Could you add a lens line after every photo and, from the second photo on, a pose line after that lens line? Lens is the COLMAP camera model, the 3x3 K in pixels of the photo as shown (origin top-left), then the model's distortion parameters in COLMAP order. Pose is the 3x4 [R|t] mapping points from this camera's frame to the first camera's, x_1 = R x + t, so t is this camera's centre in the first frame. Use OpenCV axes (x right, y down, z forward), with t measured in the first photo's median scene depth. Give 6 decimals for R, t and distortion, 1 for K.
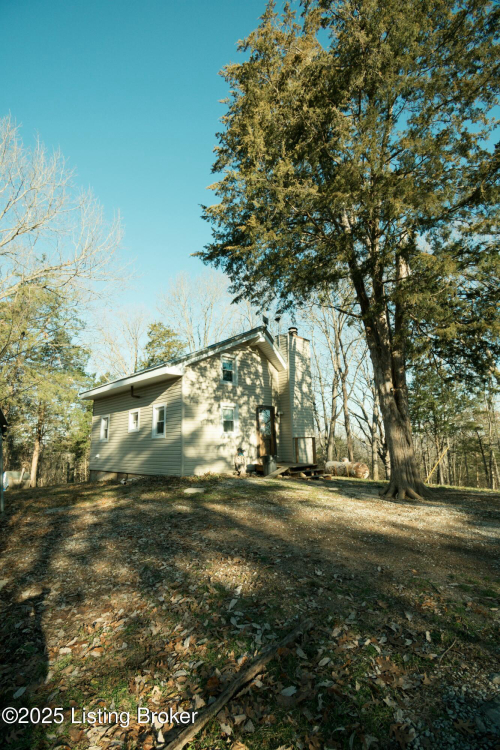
lens RADIAL K [[330.9, 0, 250.0], [0, 330.9, 375.0], [0, 0, 1]] dist [0.021888, -0.026901]
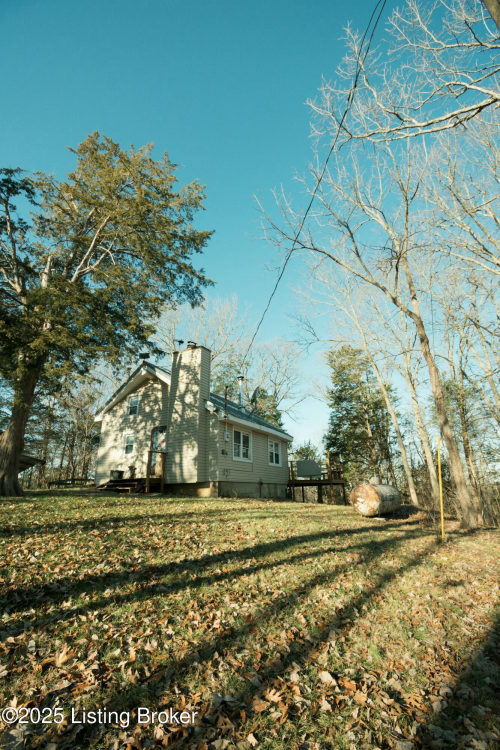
lens RADIAL K [[330.9, 0, 250.0], [0, 330.9, 375.0], [0, 0, 1]] dist [0.021888, -0.026901]
pose [[0.308499, -0.310476, -0.899129, 1.252416], [0.206598, 0.944539, -0.255271, 0.290876], [0.928518, -0.107007, 0.355533, 0.947904]]
